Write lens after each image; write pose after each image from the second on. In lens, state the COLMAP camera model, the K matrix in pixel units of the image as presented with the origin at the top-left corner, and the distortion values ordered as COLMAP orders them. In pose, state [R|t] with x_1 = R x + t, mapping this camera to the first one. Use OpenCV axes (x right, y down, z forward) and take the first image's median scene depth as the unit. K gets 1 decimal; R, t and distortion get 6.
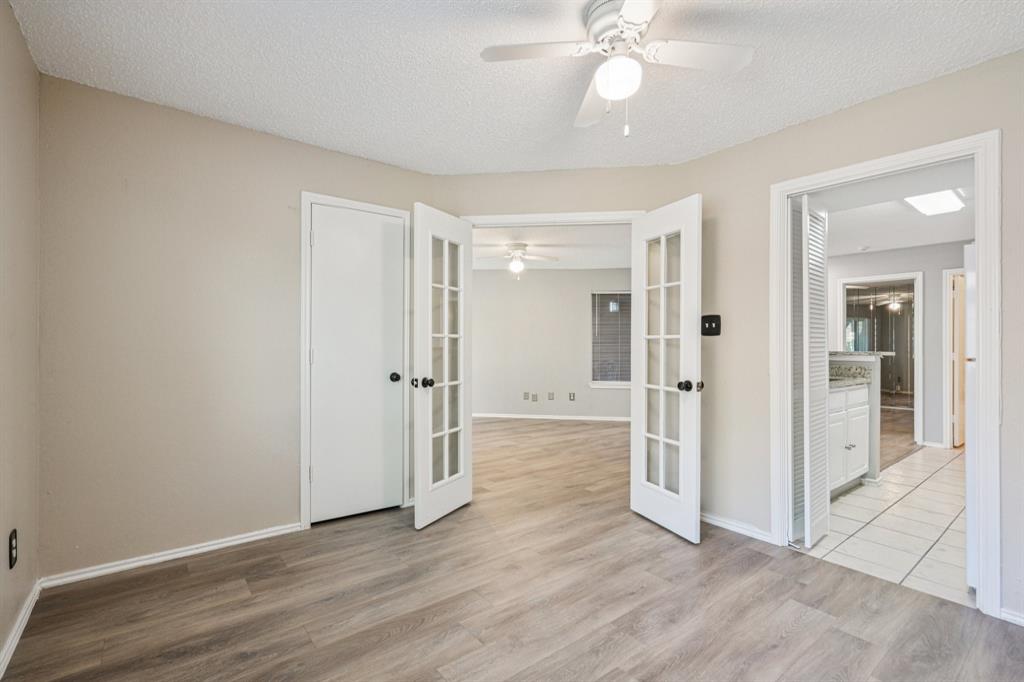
lens RADIAL K [[464.1, 0, 509.4], [0, 464.1, 343.4], [0, 0, 1]] dist [0.002278, 0.000259]
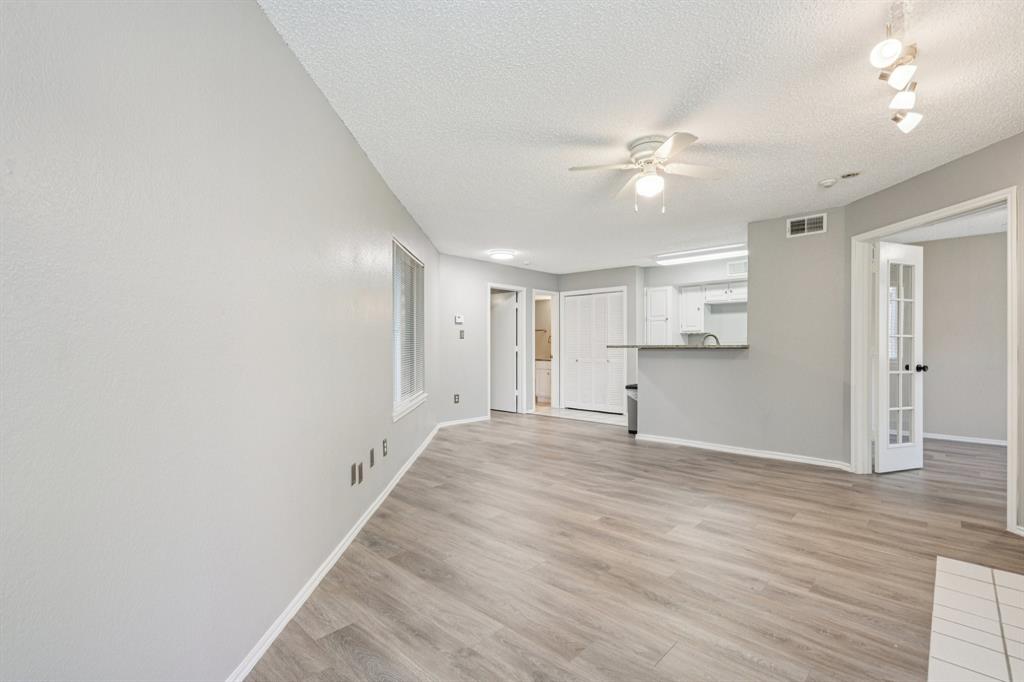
lens RADIAL K [[474.0, 0, 512.0], [0, 474.0, 341.0], [0, 0, 1]] dist [0.001054, -0.000036]
pose [[-0.157961, 0.000047, 0.987445, -0.669220], [-0.009771, 0.999951, -0.001611, 0.008523], [-0.987397, -0.009903, -0.157953, 1.732925]]
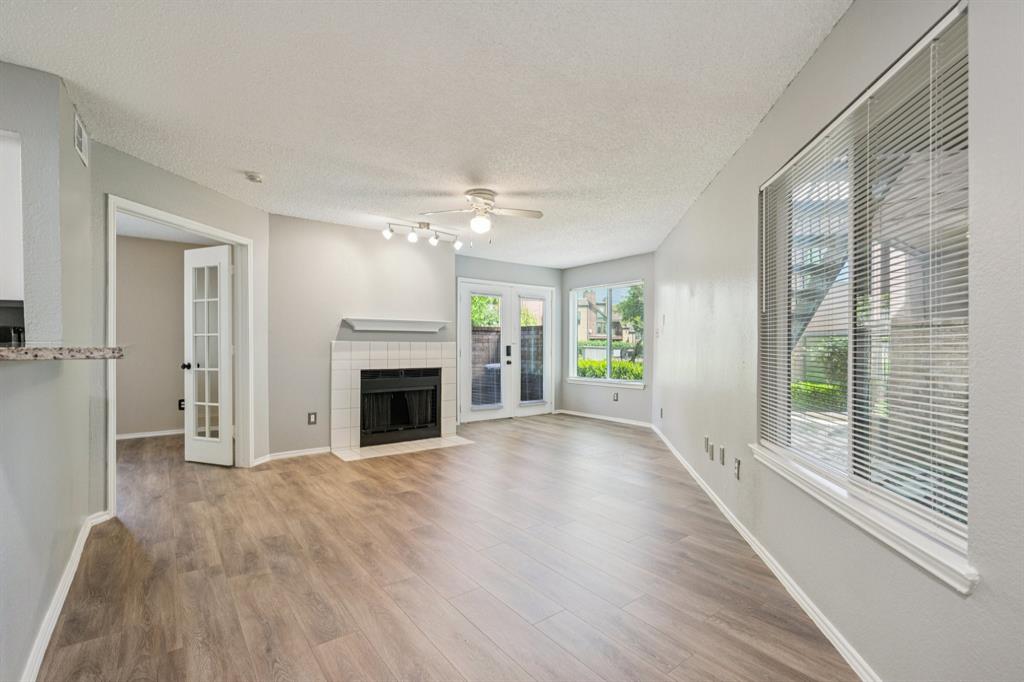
lens RADIAL K [[463.0, 0, 516.2], [0, 463.0, 352.3], [0, 0, 1]] dist [0.003463, 0.000392]
pose [[-0.004045, 0.010215, -0.999940, 0.970680], [0.002875, 0.999944, 0.010203, 0.017362], [0.999988, -0.002833, -0.004074, 1.483038]]
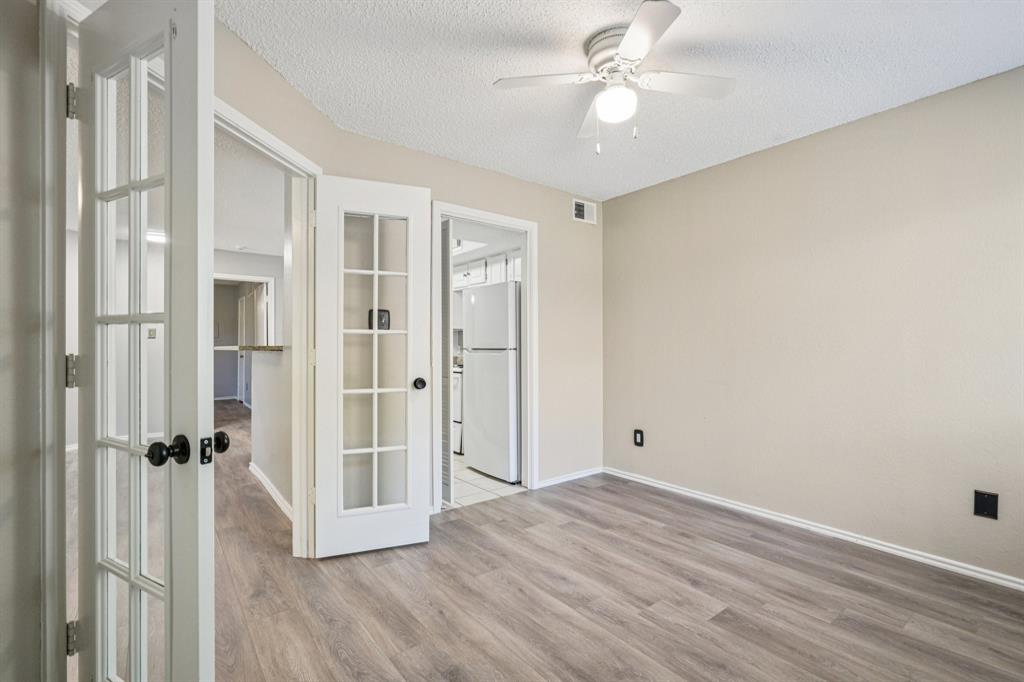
lens RADIAL K [[465.1, 0, 514.1], [0, 465.1, 340.1], [0, 0, 1]] dist [0.001018, 0.000221]
pose [[0.004060, -0.001872, 0.999990, -0.390122], [-0.002446, 0.999995, 0.001882, -0.000567], [-0.999989, -0.002454, 0.004055, 0.537386]]
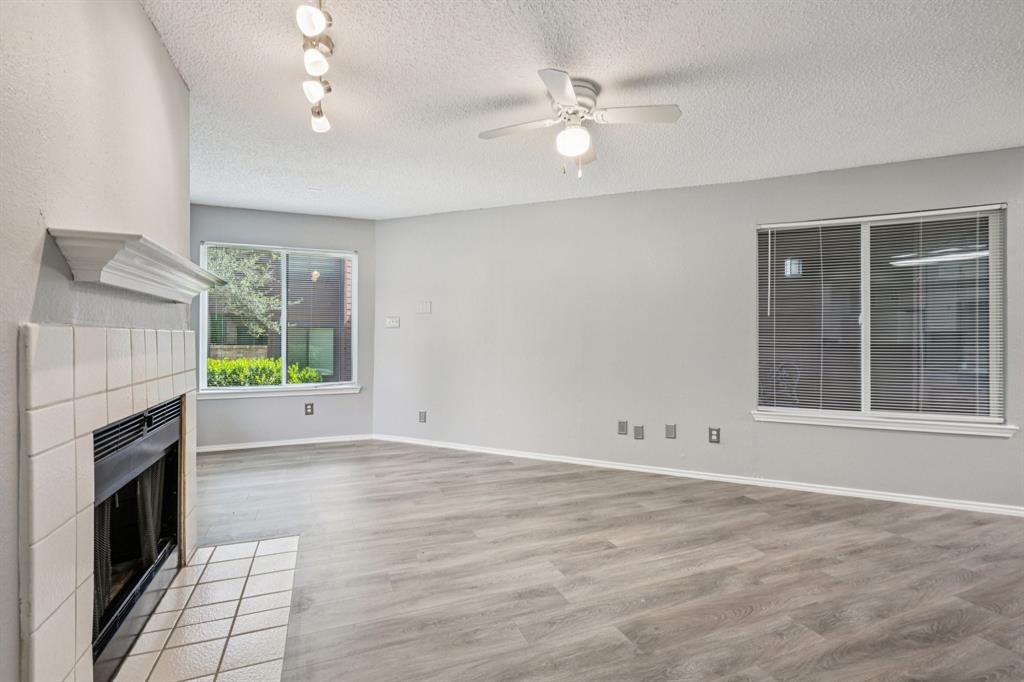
lens RADIAL K [[464.7, 0, 508.5], [0, 464.7, 342.8], [0, 0, 1]] dist [-0.003306, -0.000318]
pose [[0.961818, 0.002986, -0.273672, 0.103870], [0.002004, 0.999837, 0.017953, 0.006489], [0.273681, -0.017816, 0.961655, 0.818871]]
